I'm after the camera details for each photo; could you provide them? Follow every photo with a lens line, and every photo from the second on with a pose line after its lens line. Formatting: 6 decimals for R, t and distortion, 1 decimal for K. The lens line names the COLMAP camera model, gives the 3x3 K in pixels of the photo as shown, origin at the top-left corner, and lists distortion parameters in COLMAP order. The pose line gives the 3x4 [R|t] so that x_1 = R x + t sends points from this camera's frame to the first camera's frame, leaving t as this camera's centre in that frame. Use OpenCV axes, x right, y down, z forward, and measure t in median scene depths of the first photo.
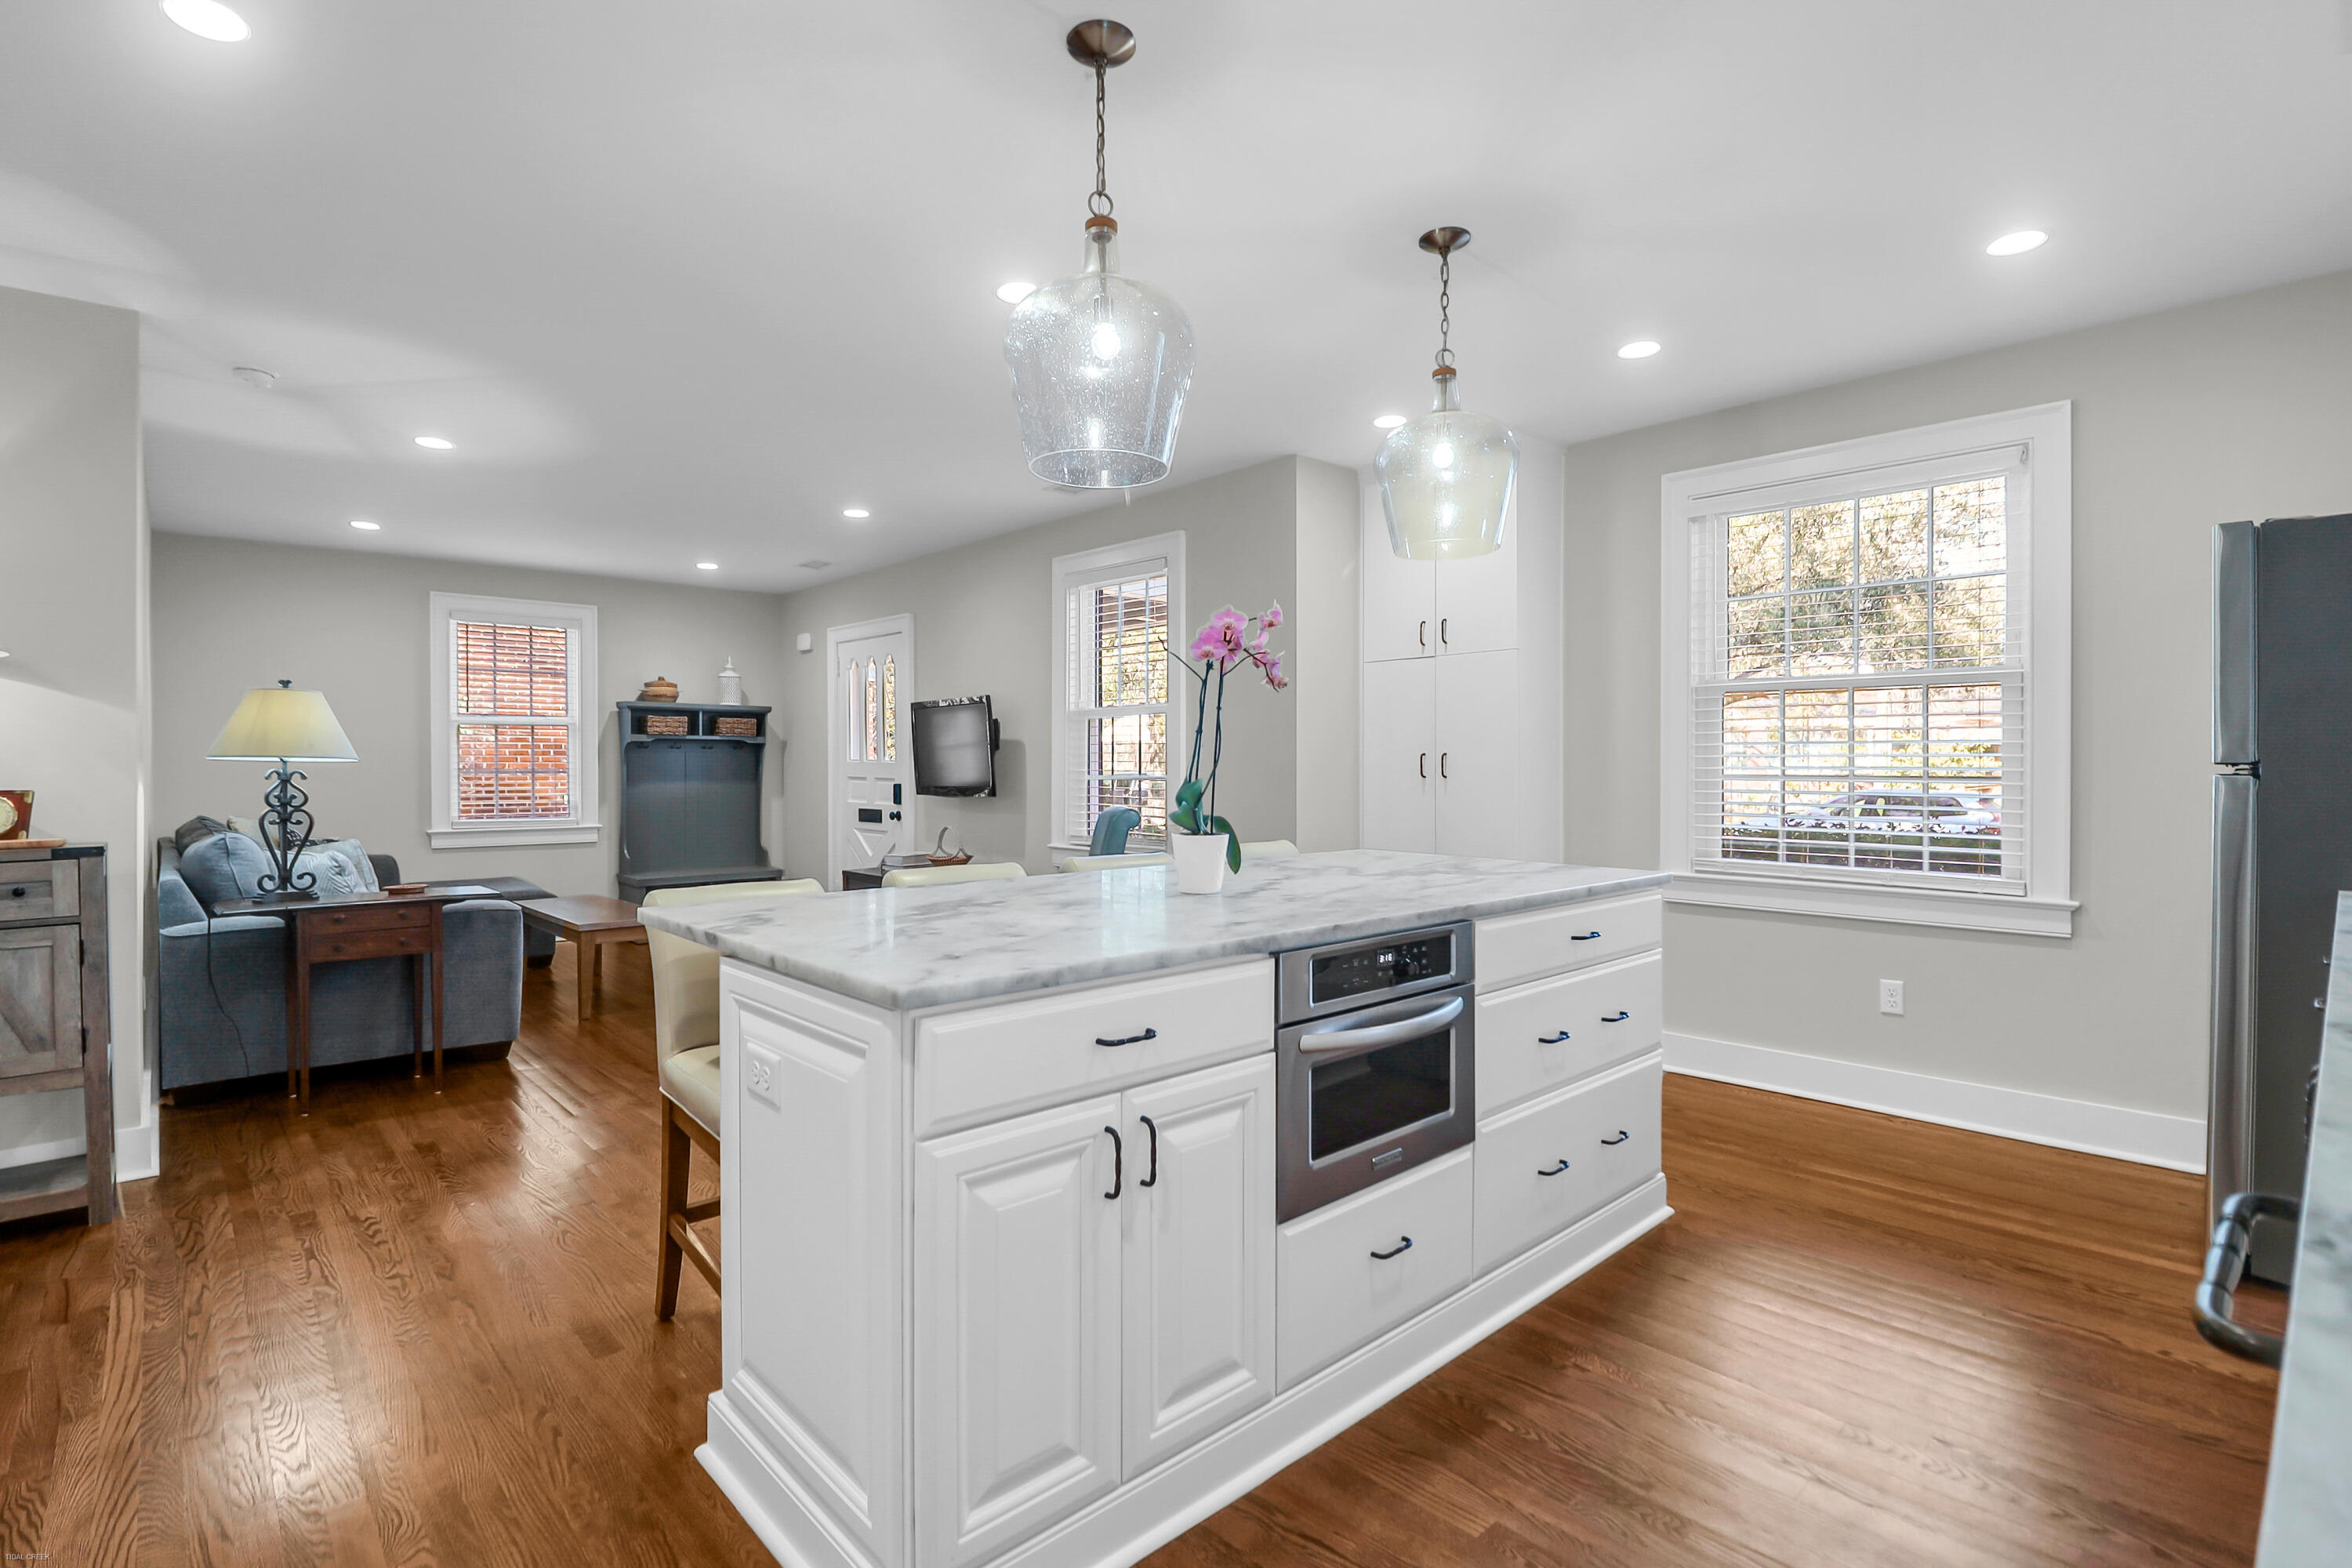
lens RADIAL K [[1096.1, 0, 1174.1], [0, 1096.1, 774.2], [0, 0, 1]] dist [-0.011030, 0.002008]
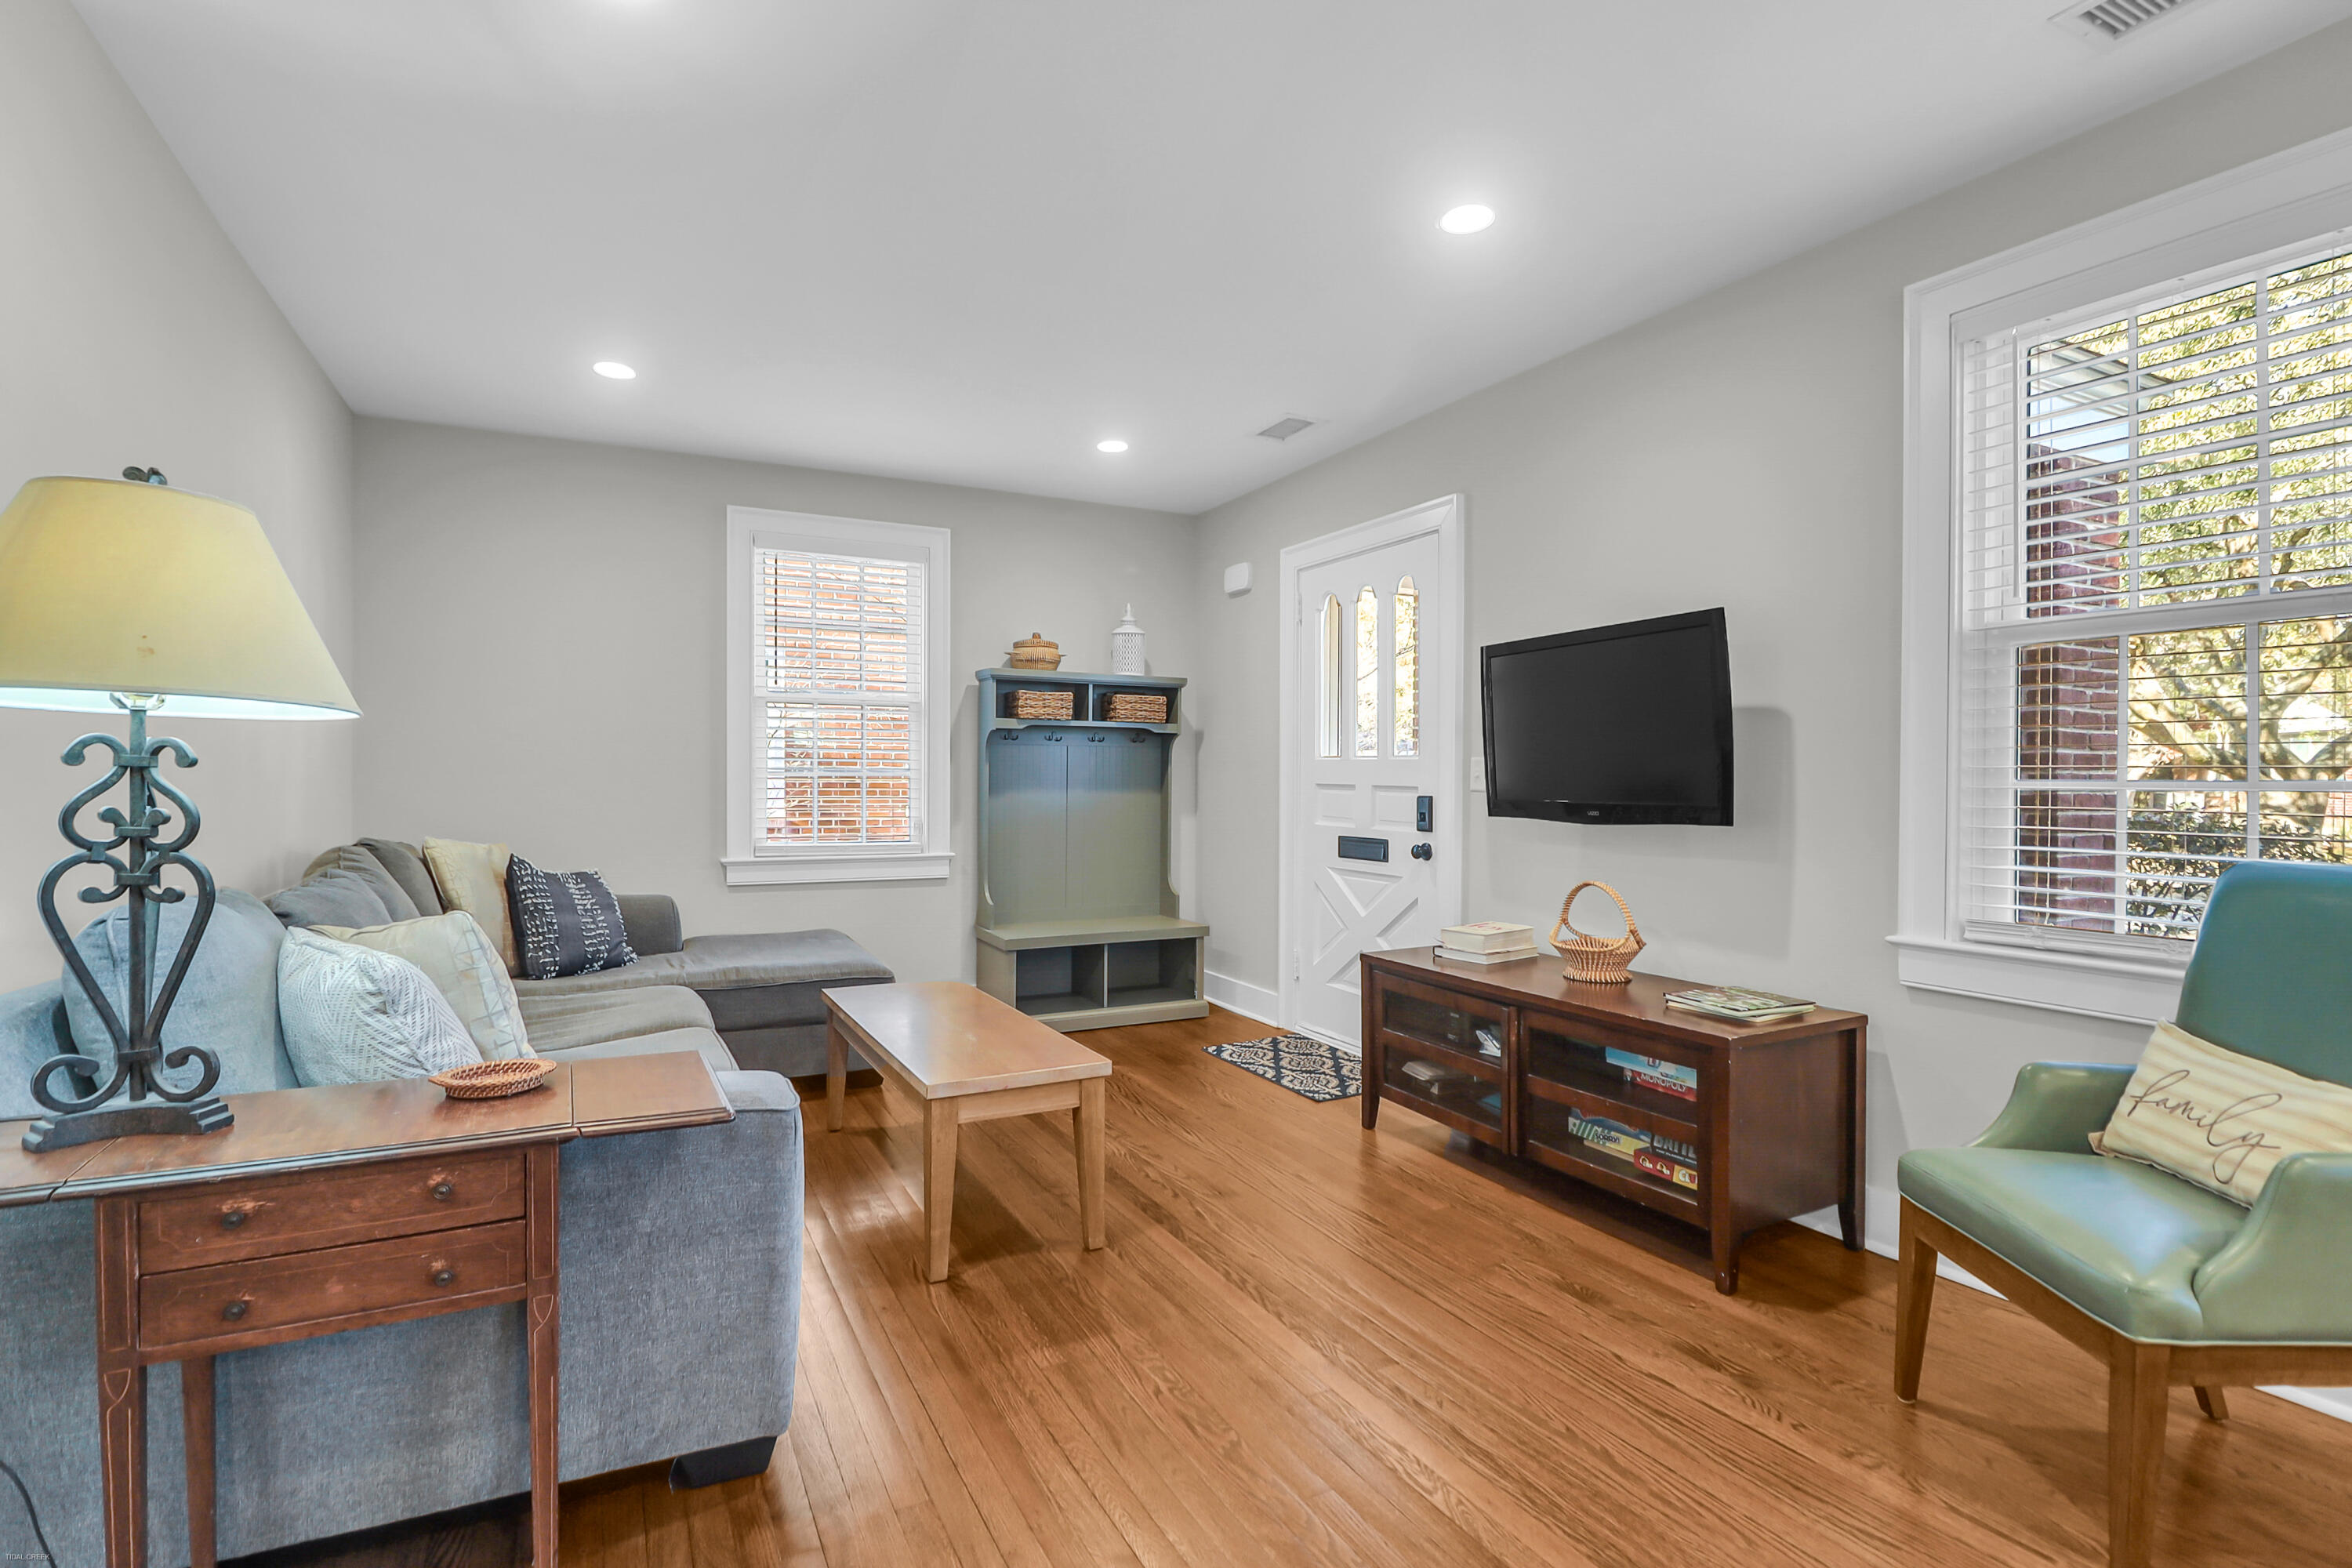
lens RADIAL K [[1096.1, 0, 1165.1], [0, 1096.1, 793.3], [0, 0, 1]] dist [-0.011030, 0.002008]
pose [[0.961627, 0.008508, -0.274226, -0.223786], [-0.007262, 0.999958, 0.005560, 0.004943], [0.274262, -0.003355, 0.961649, 0.404035]]
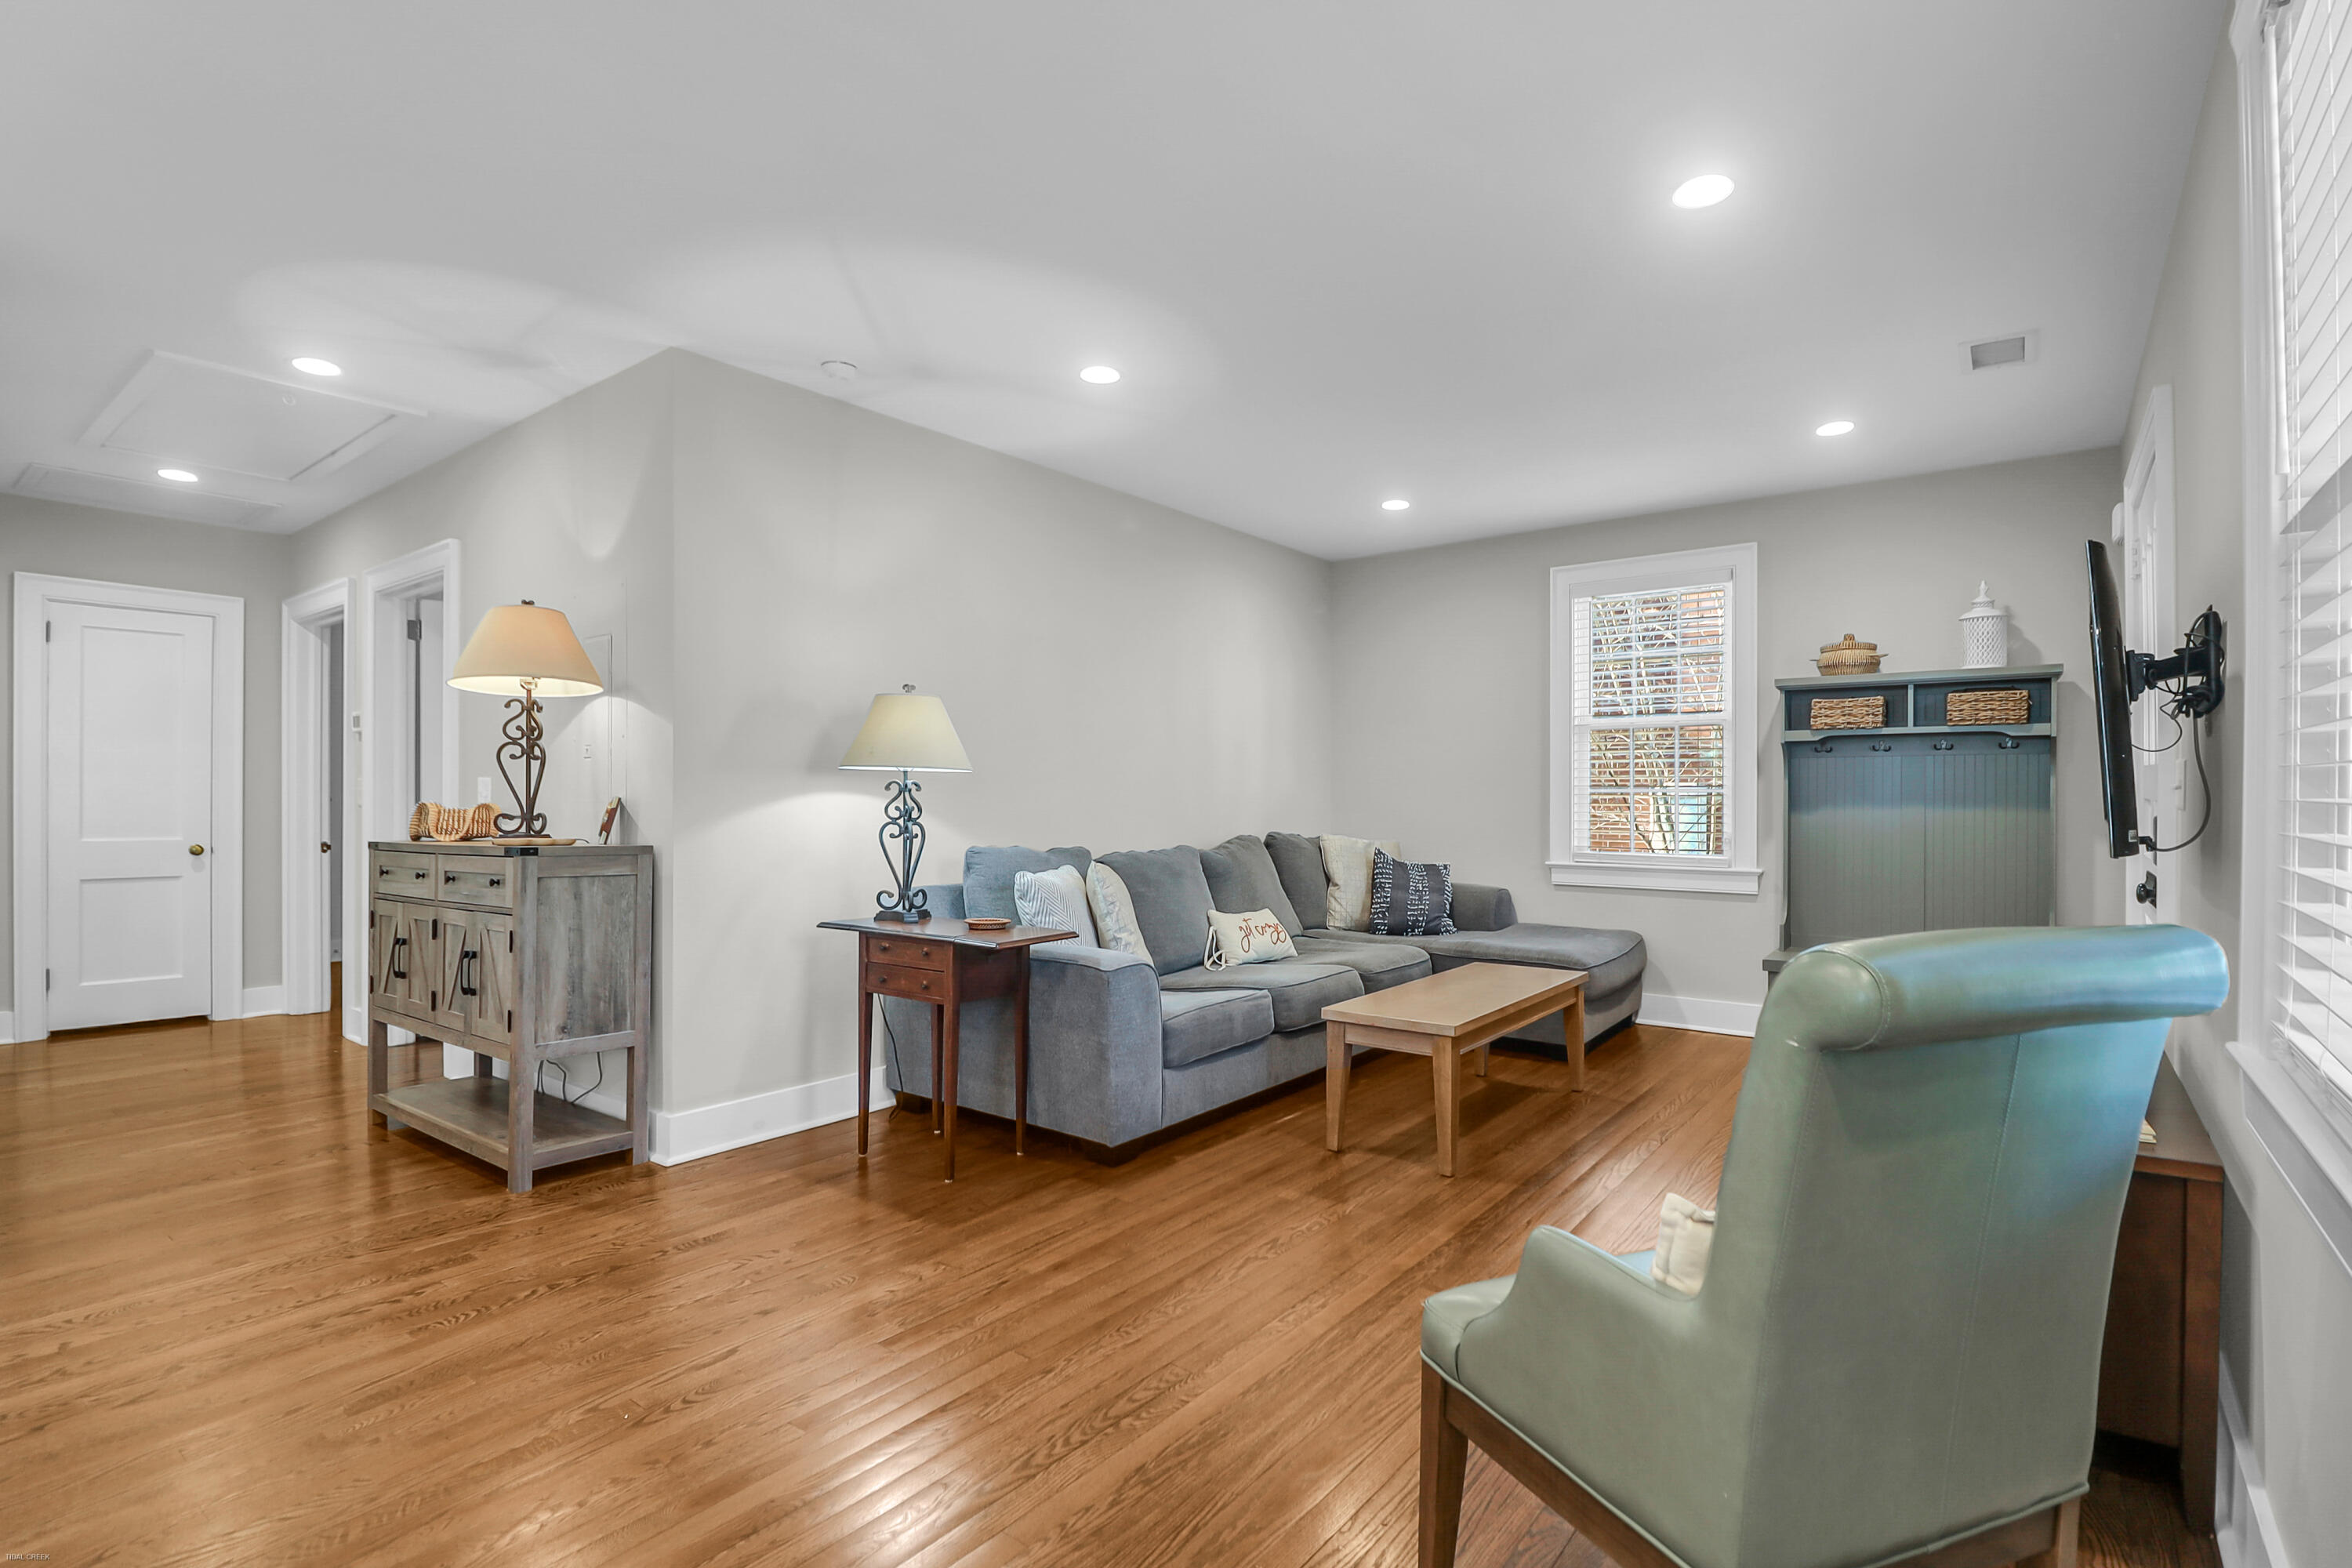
lens RADIAL K [[1096.1, 0, 1193.7], [0, 1096.1, 814.4], [0, 0, 1]] dist [-0.011030, 0.002008]
pose [[0.169162, 0.014911, -0.985476, 0.080133], [-0.005570, 0.999884, 0.014173, 0.005598], [0.985573, 0.003091, 0.169225, 0.571718]]
